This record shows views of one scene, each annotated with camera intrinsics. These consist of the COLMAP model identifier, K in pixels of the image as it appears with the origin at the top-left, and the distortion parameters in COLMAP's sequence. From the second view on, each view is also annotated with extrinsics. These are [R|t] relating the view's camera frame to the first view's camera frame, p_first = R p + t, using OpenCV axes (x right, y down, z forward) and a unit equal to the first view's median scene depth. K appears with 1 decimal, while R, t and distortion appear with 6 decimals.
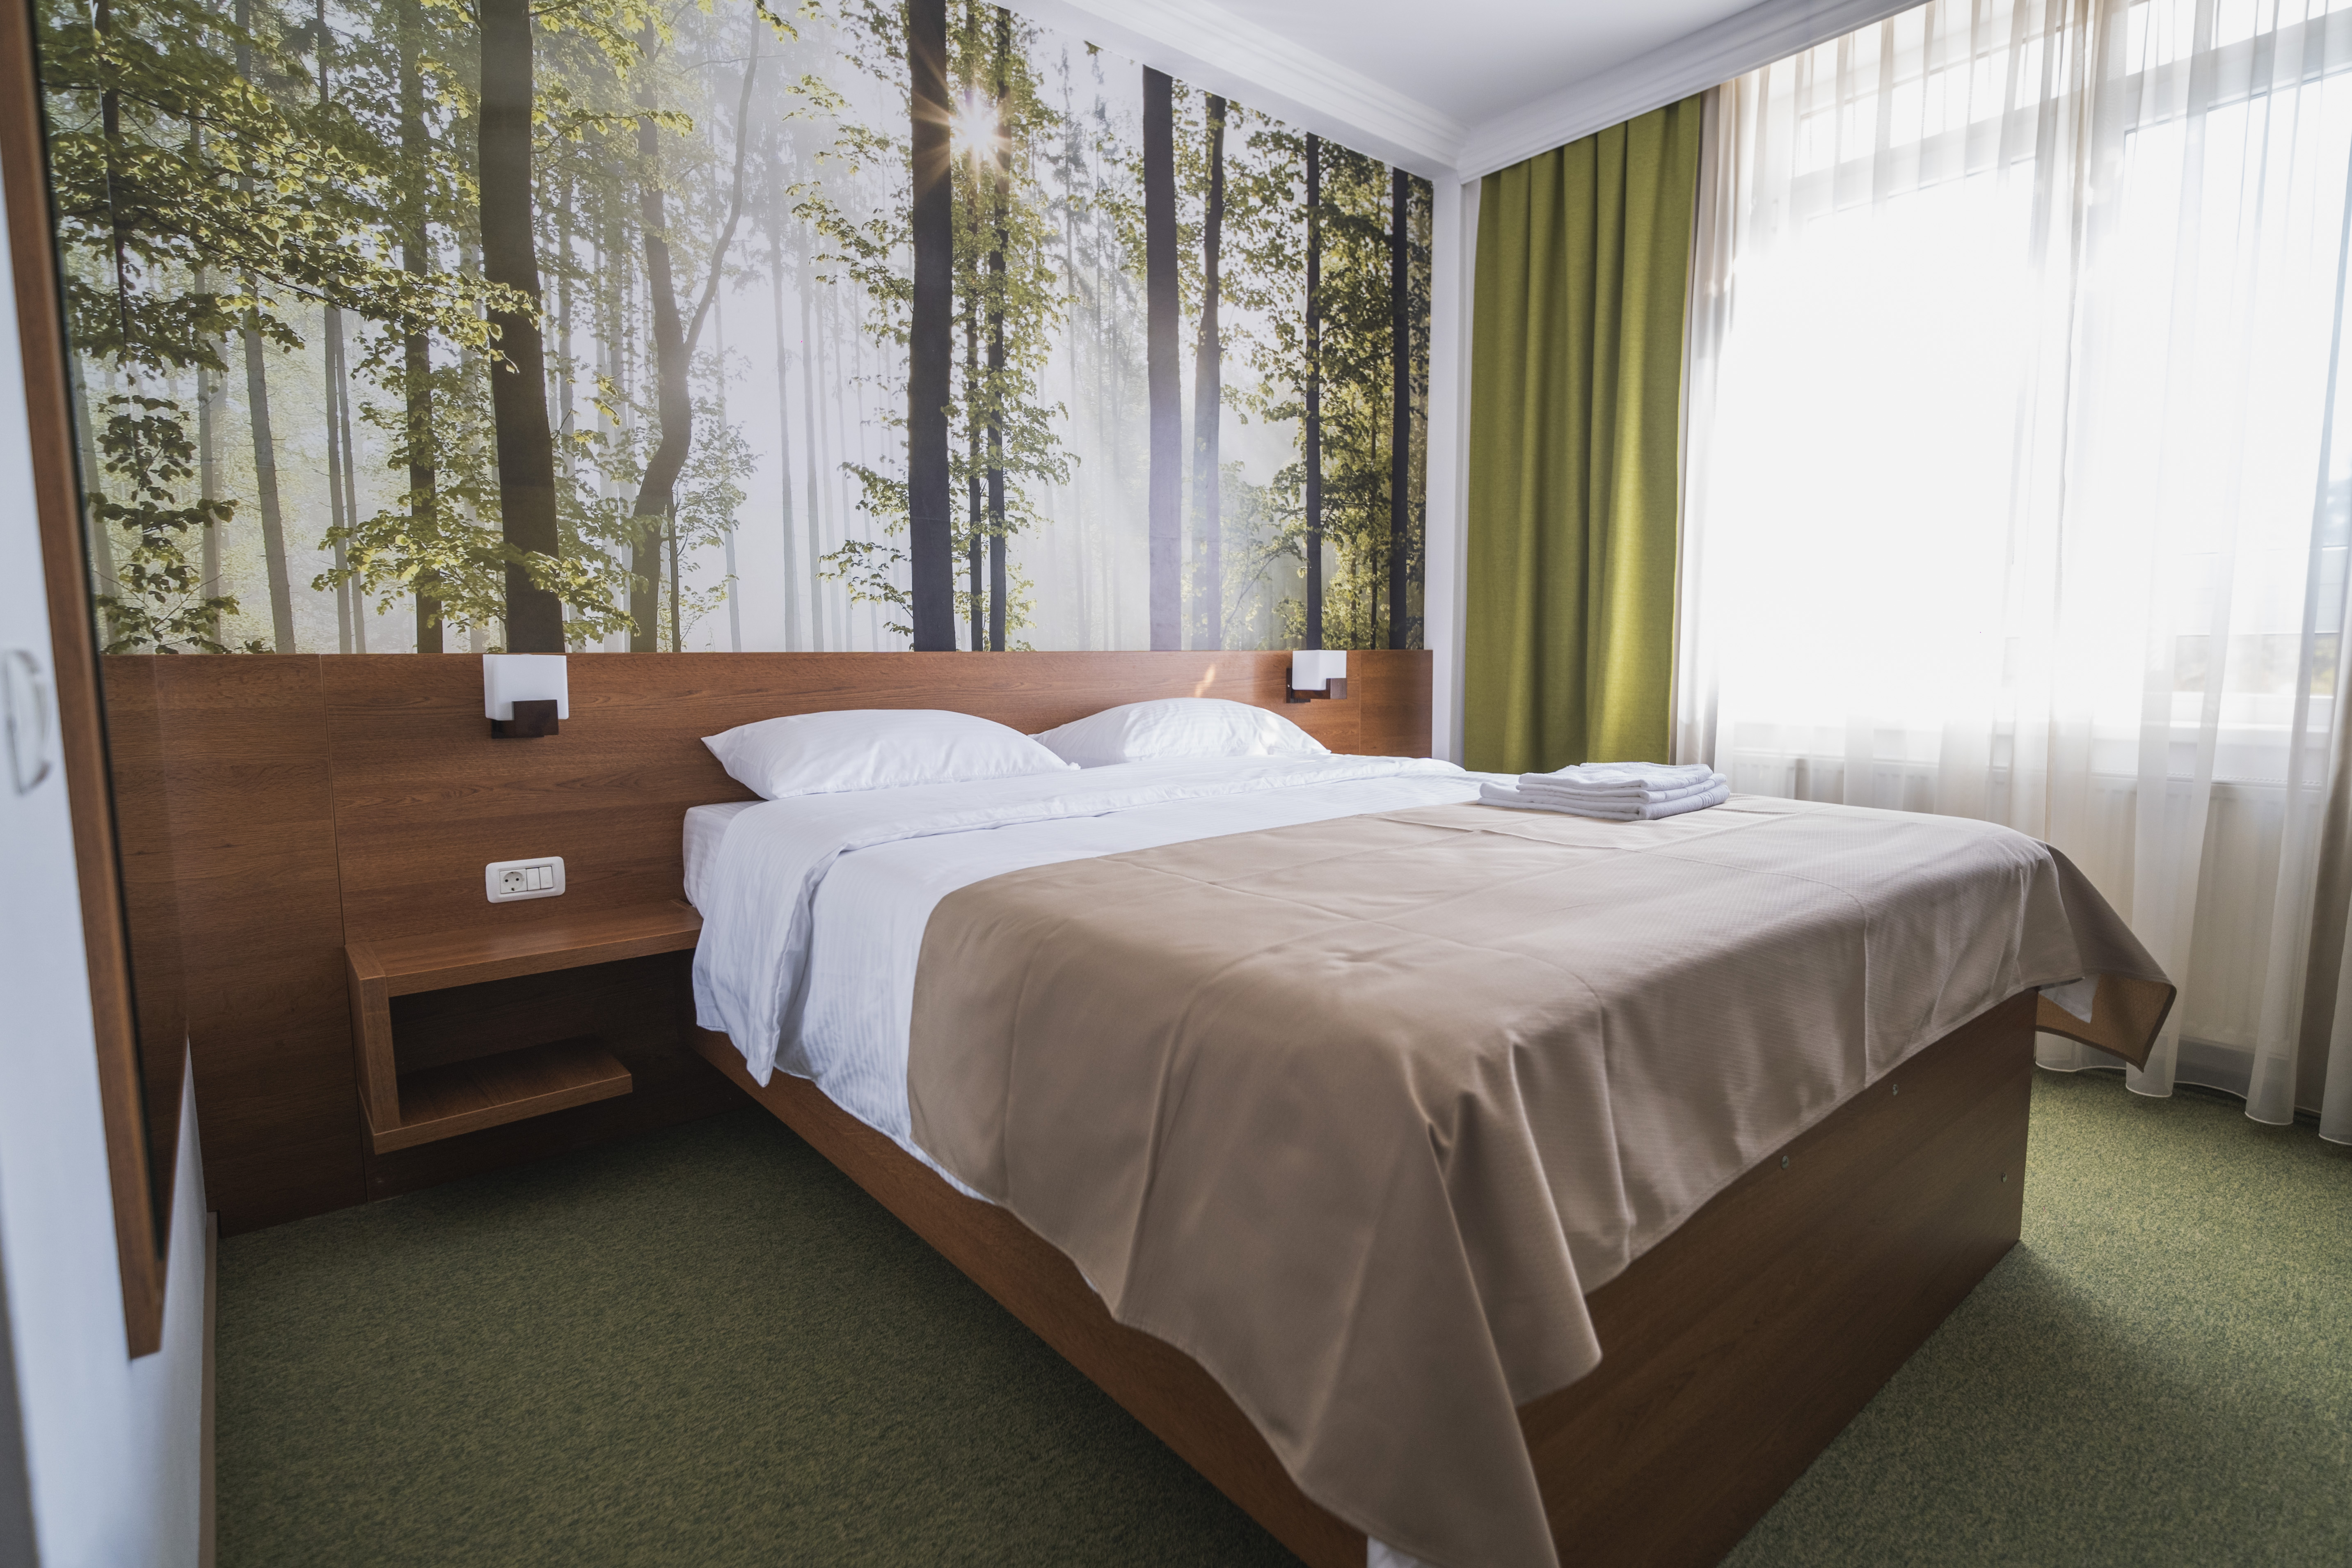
lens RADIAL K [[1119.7, 0, 1168.3], [0, 1119.7, 776.0], [0, 0, 1]] dist [-0.001698, -0.003636]
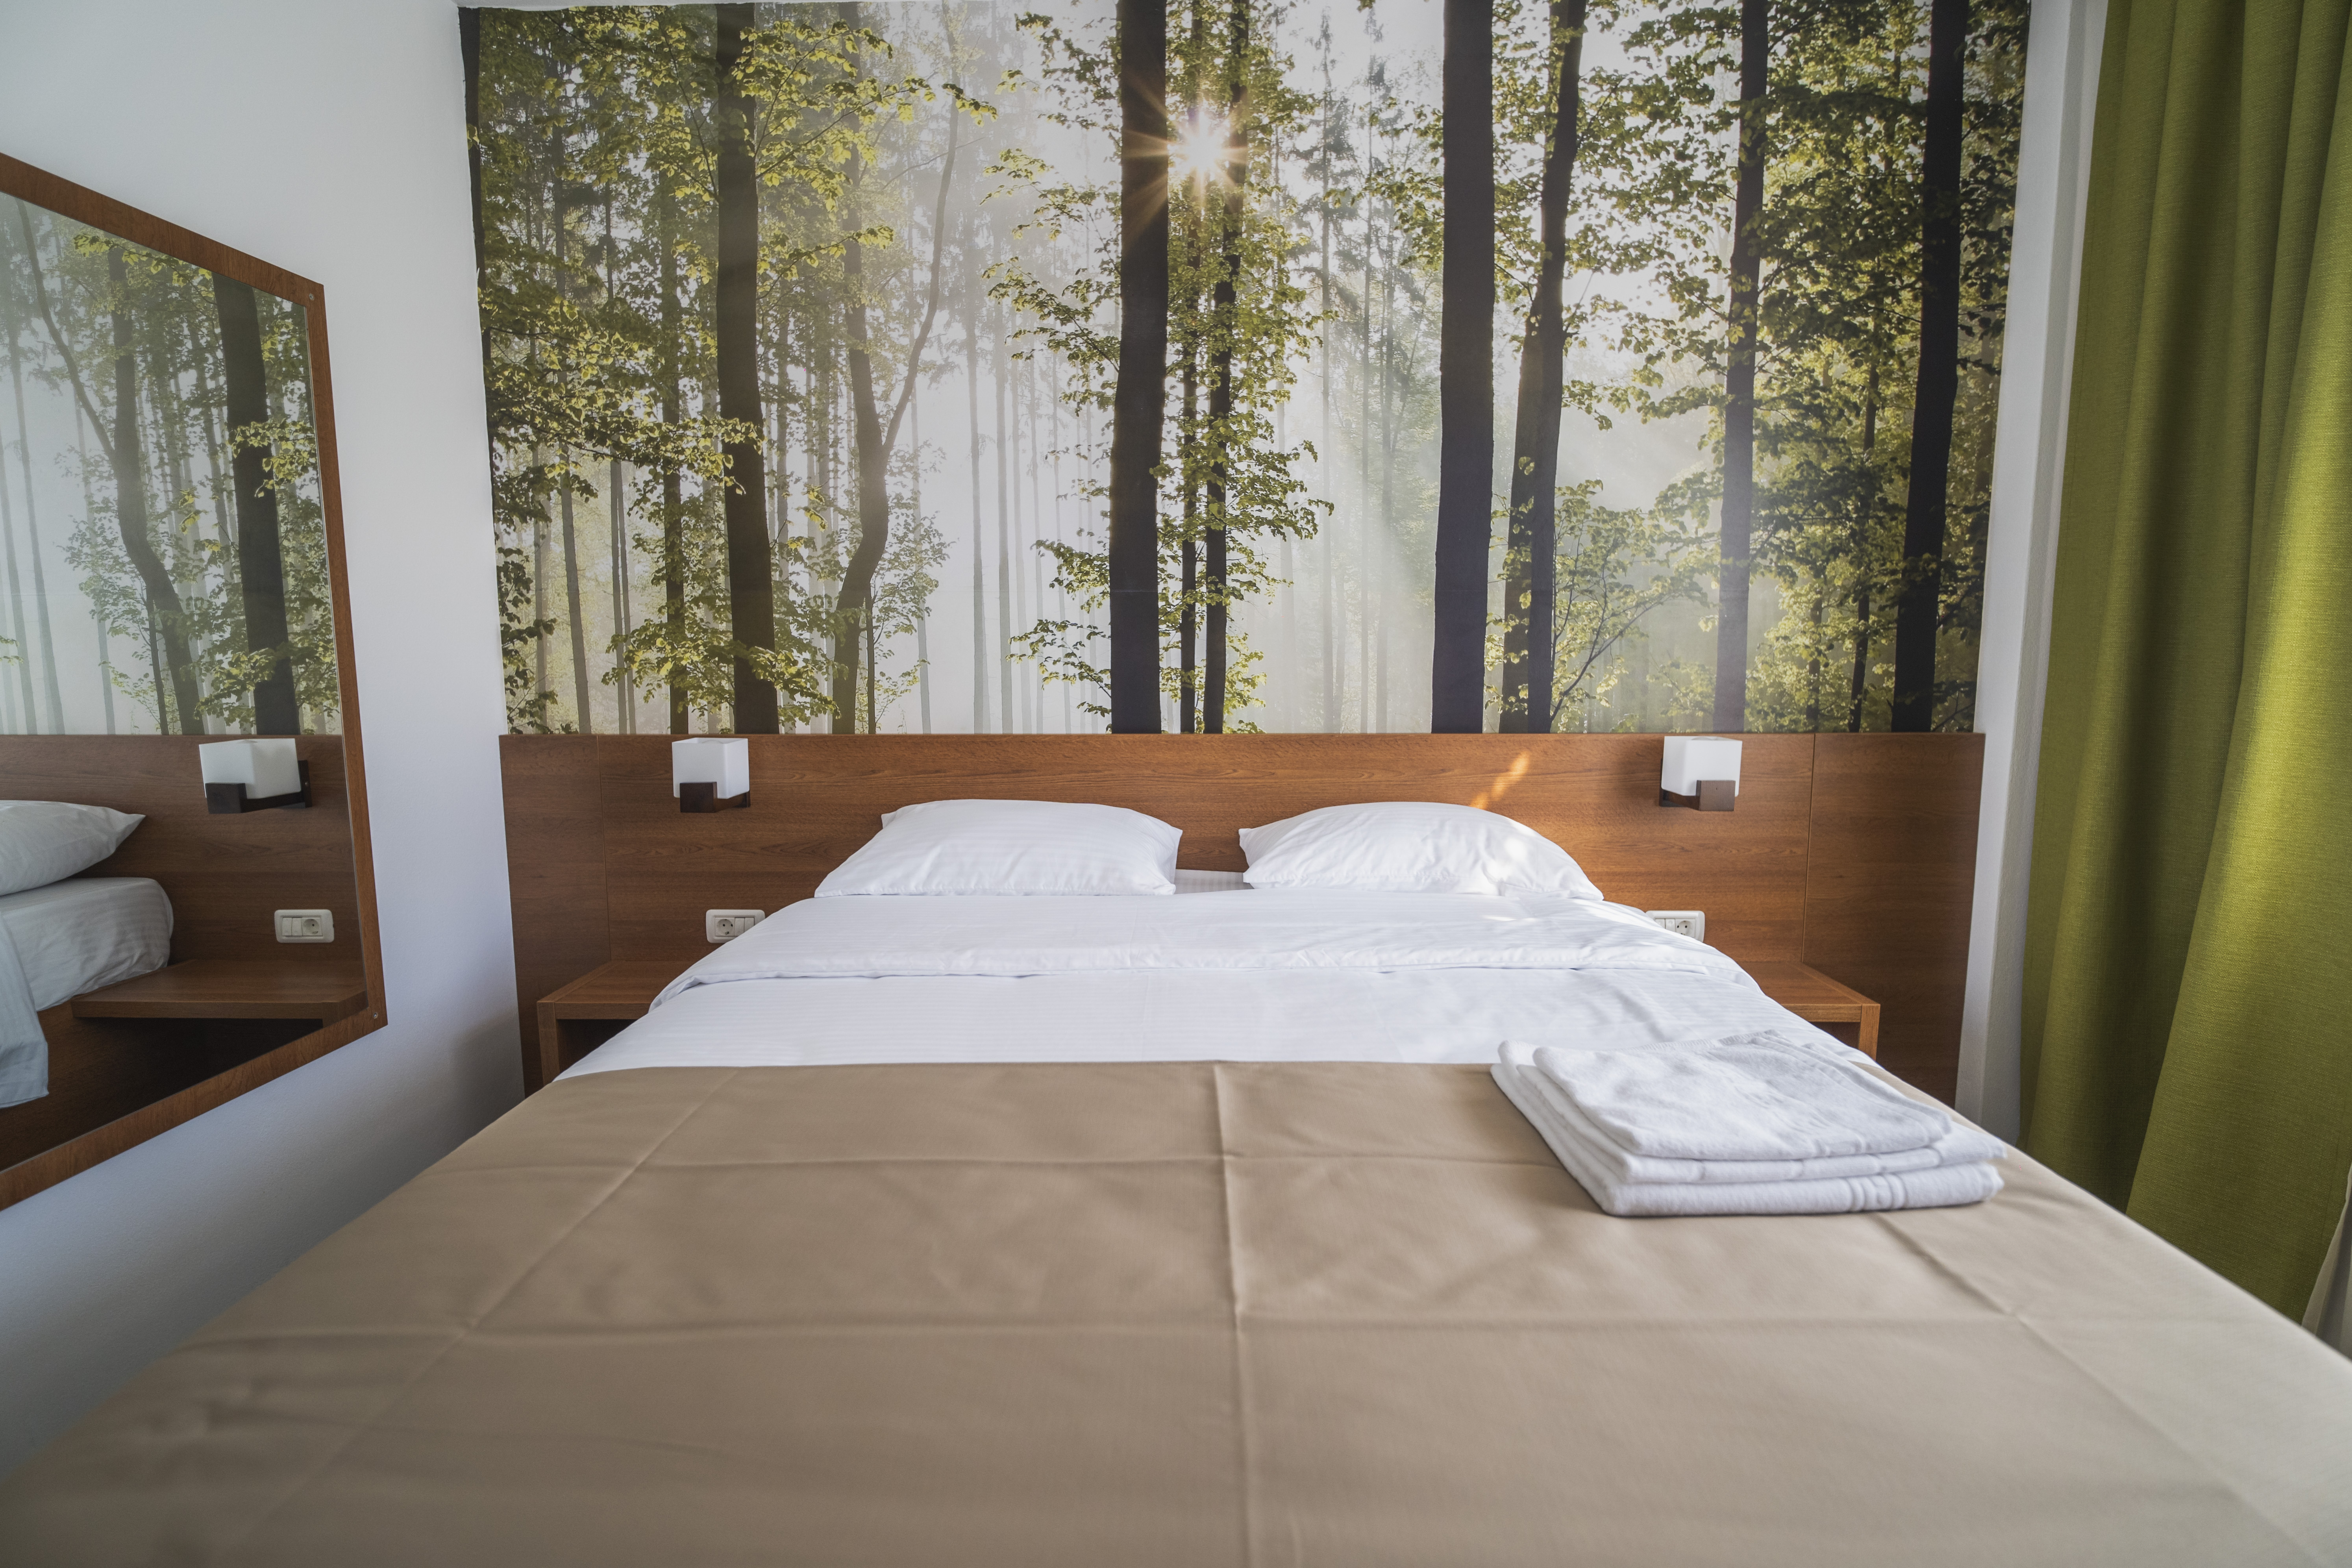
lens RADIAL K [[1119.7, 0, 1171.2], [0, 1119.7, 777.4], [0, 0, 1]] dist [-0.001698, -0.003636]
pose [[0.772808, 0.082046, -0.629314, 0.417128], [-0.071408, 0.996553, 0.042235, -0.120360], [0.630609, 0.012298, 0.776003, 0.310553]]
